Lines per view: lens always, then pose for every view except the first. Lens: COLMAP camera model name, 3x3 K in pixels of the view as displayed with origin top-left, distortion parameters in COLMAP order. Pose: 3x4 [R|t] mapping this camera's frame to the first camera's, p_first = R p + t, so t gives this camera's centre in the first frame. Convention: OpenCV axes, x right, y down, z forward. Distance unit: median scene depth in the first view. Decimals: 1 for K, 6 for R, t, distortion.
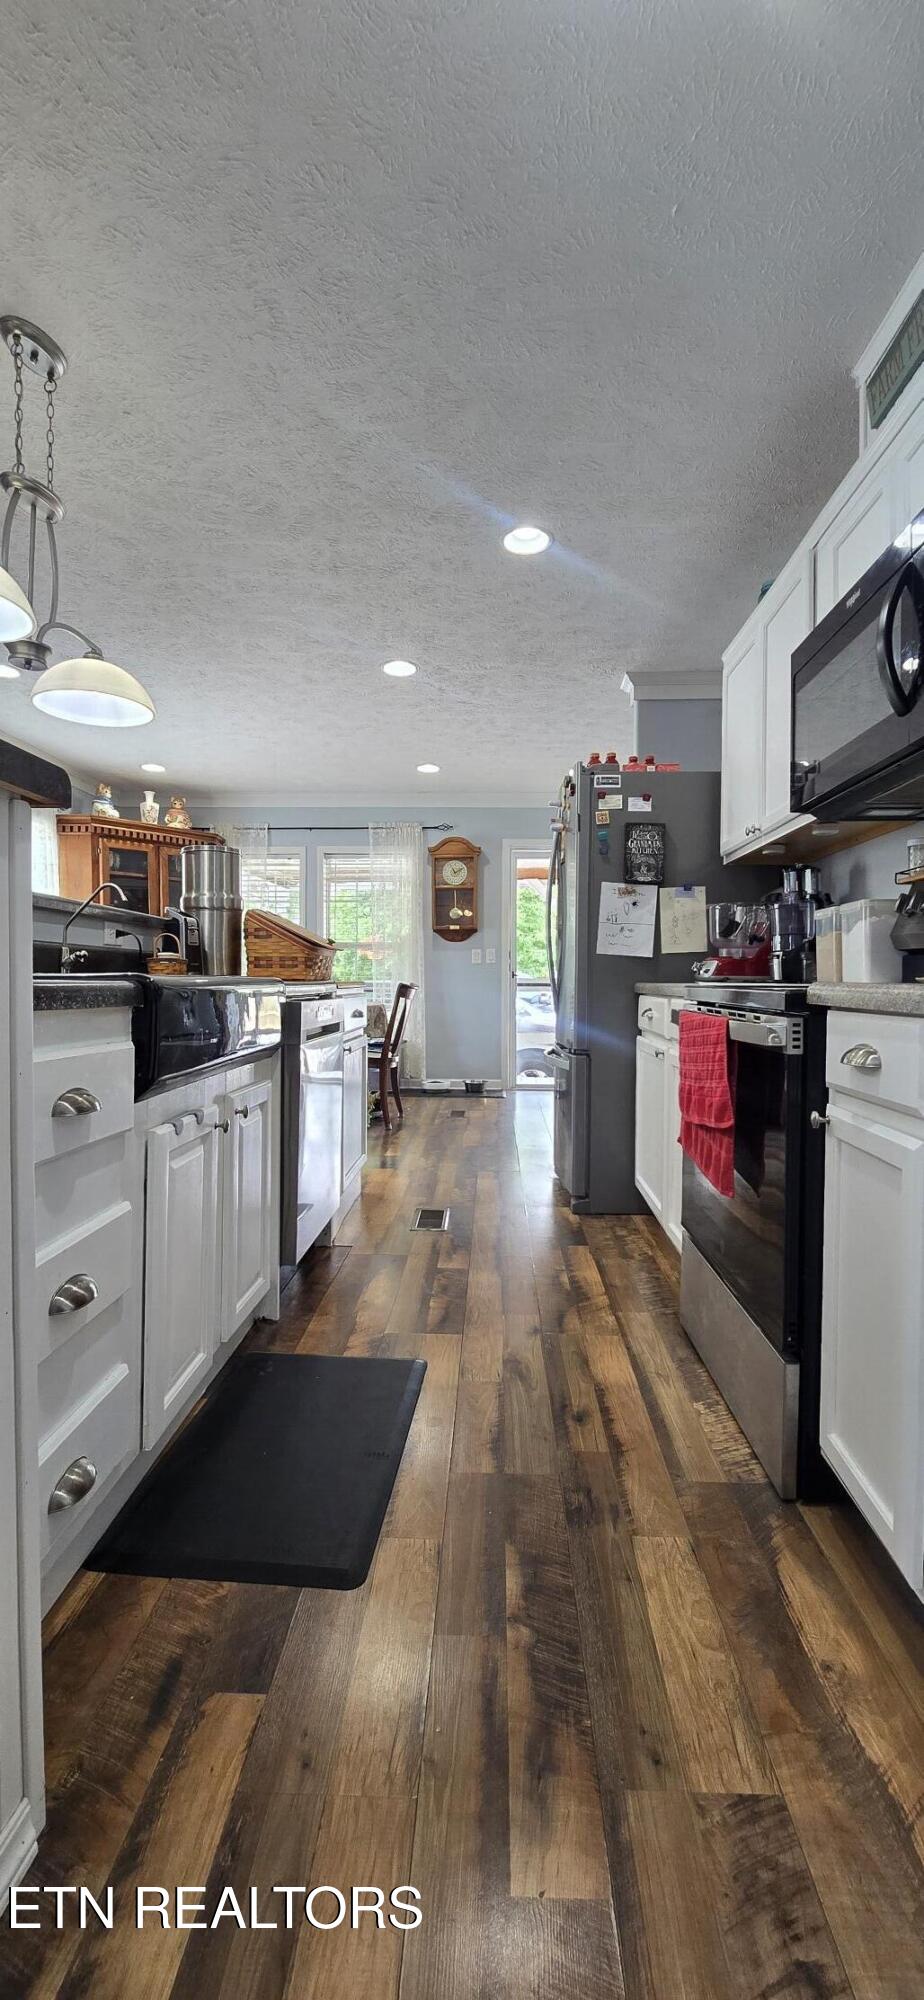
lens RADIAL K [[819.8, 0, 477.0], [0, 819.8, 990.6], [0, 0, 1]] dist [-0.005691, 0.002076]
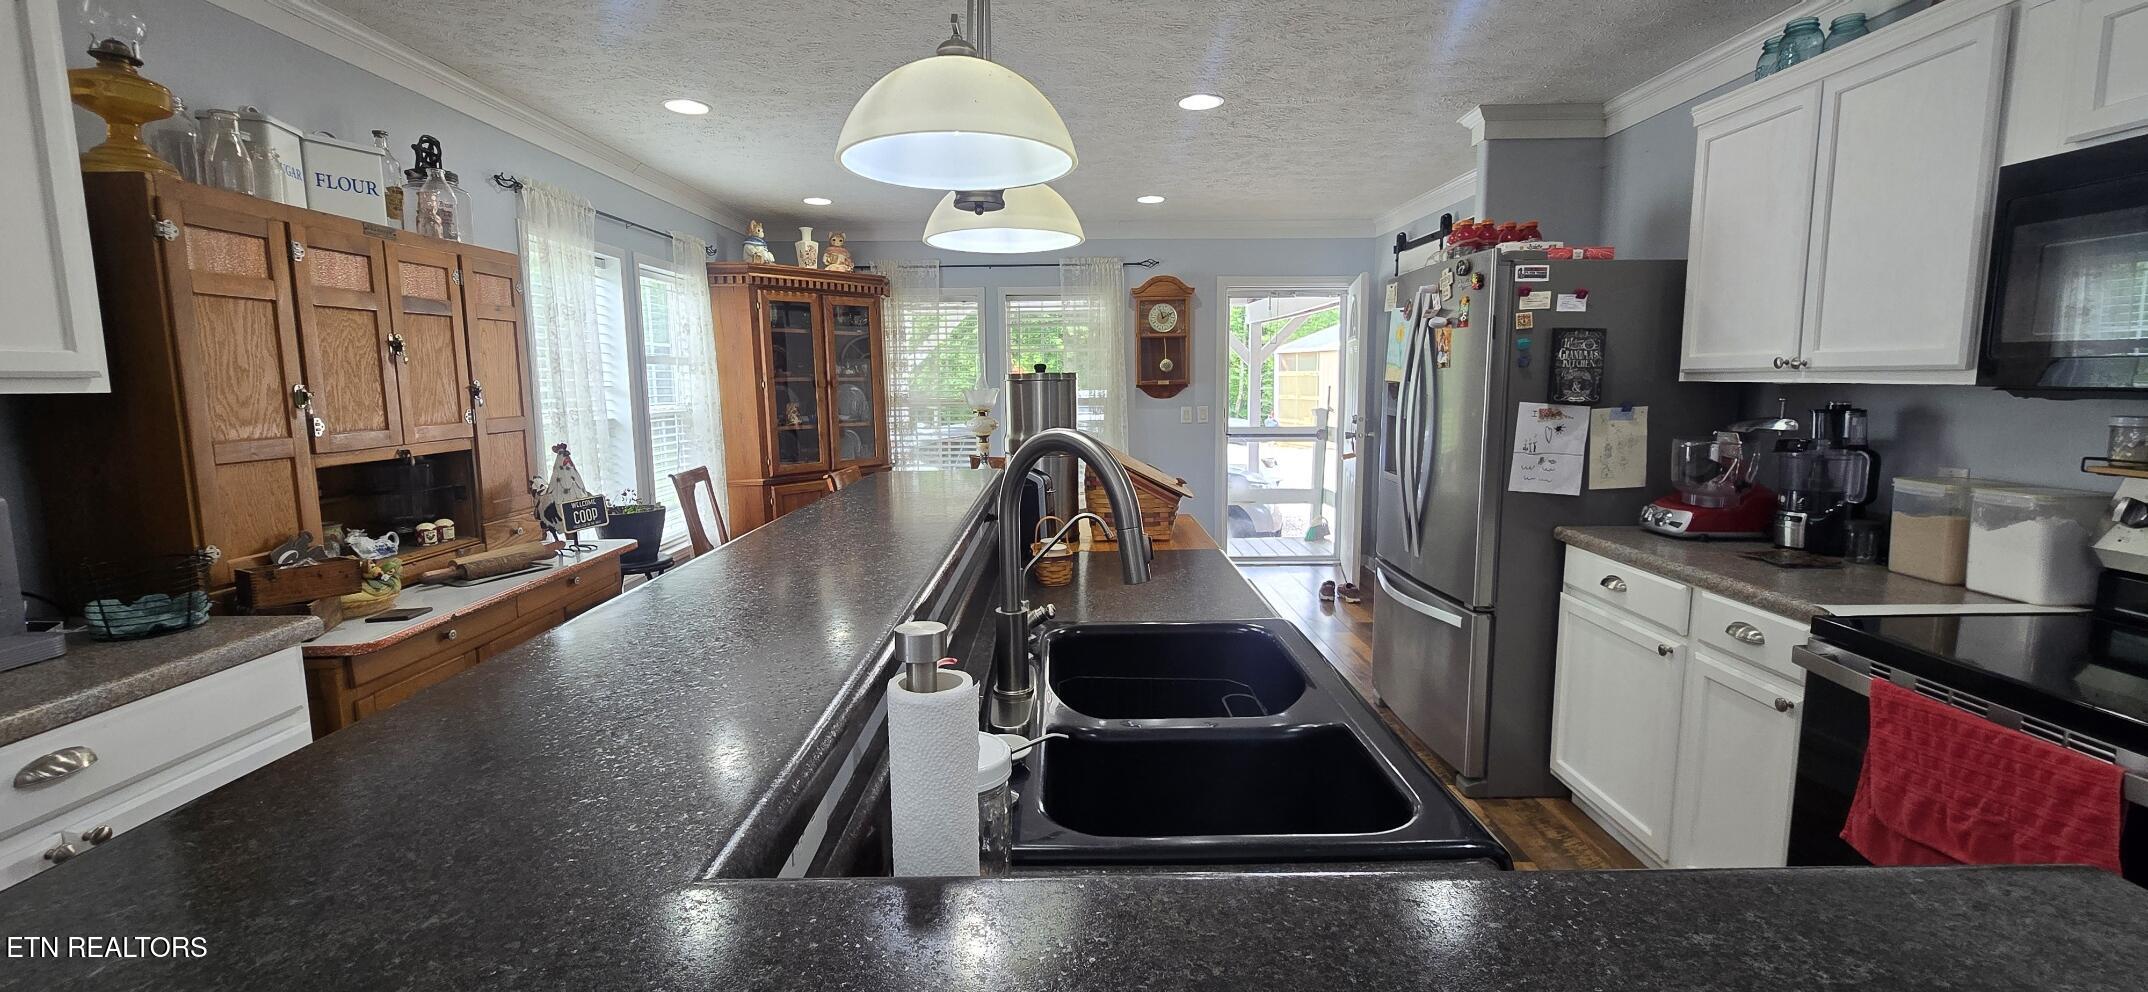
lens RADIAL K [[880.5, 0, 1076.2], [0, 880.5, 482.9], [0, 0, 1]] dist [-0.005691, 0.002076]
pose [[0.999497, -0.017102, 0.026709, -0.160296], [0.014133, 0.994088, 0.107649, -0.080393], [-0.028392, -0.107218, 0.993830, 0.080153]]
